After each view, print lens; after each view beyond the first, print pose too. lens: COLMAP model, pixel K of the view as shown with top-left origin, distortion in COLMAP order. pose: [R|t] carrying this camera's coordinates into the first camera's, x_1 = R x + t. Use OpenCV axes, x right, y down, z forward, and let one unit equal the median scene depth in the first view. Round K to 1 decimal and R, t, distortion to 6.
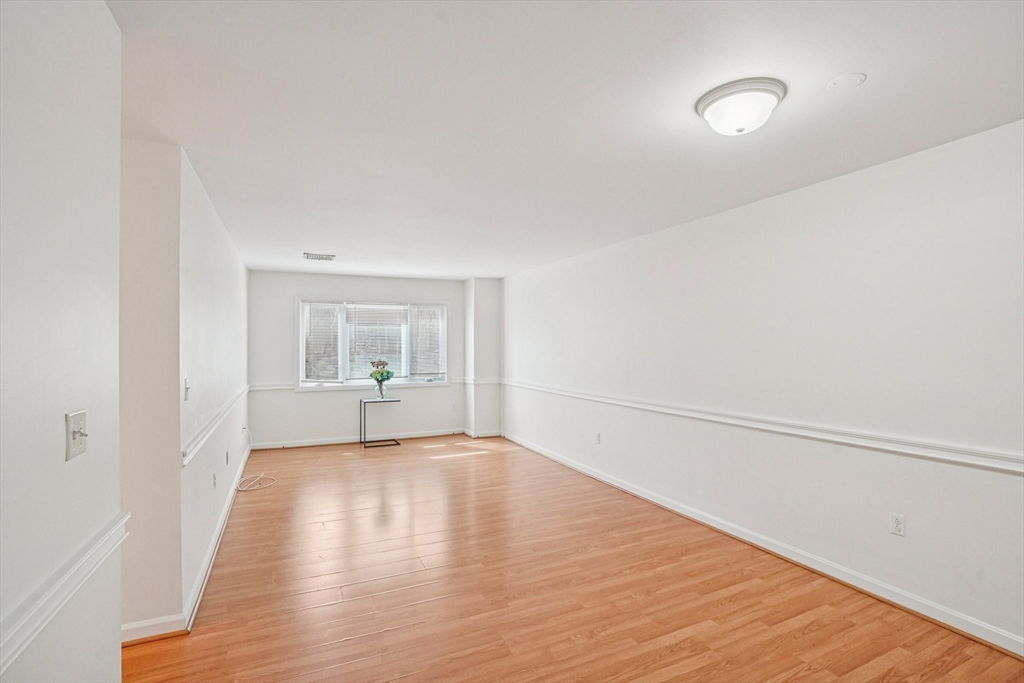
lens RADIAL K [[464.7, 0, 506.8], [0, 464.7, 336.0], [0, 0, 1]] dist [0.000022, 0.000505]
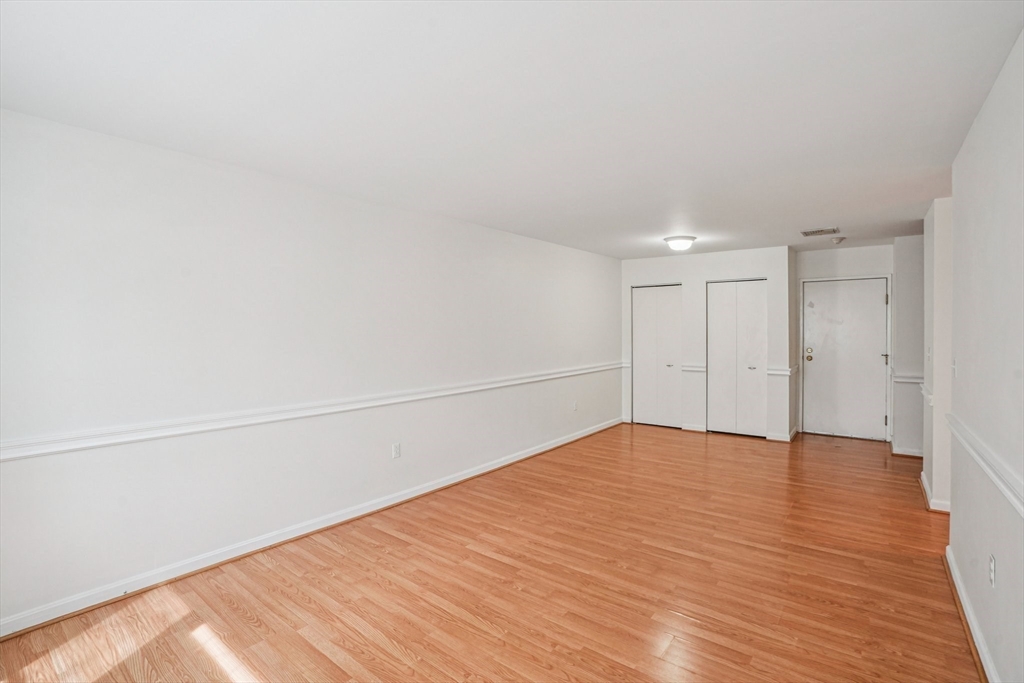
lens RADIAL K [[464.7, 0, 506.8], [0, 464.7, 336.0], [0, 0, 1]] dist [0.000022, 0.000505]
pose [[-0.444422, -0.005657, 0.895800, -0.807827], [-0.025146, 0.999665, -0.006163, 0.040087], [-0.895465, -0.025265, -0.444415, 1.661924]]
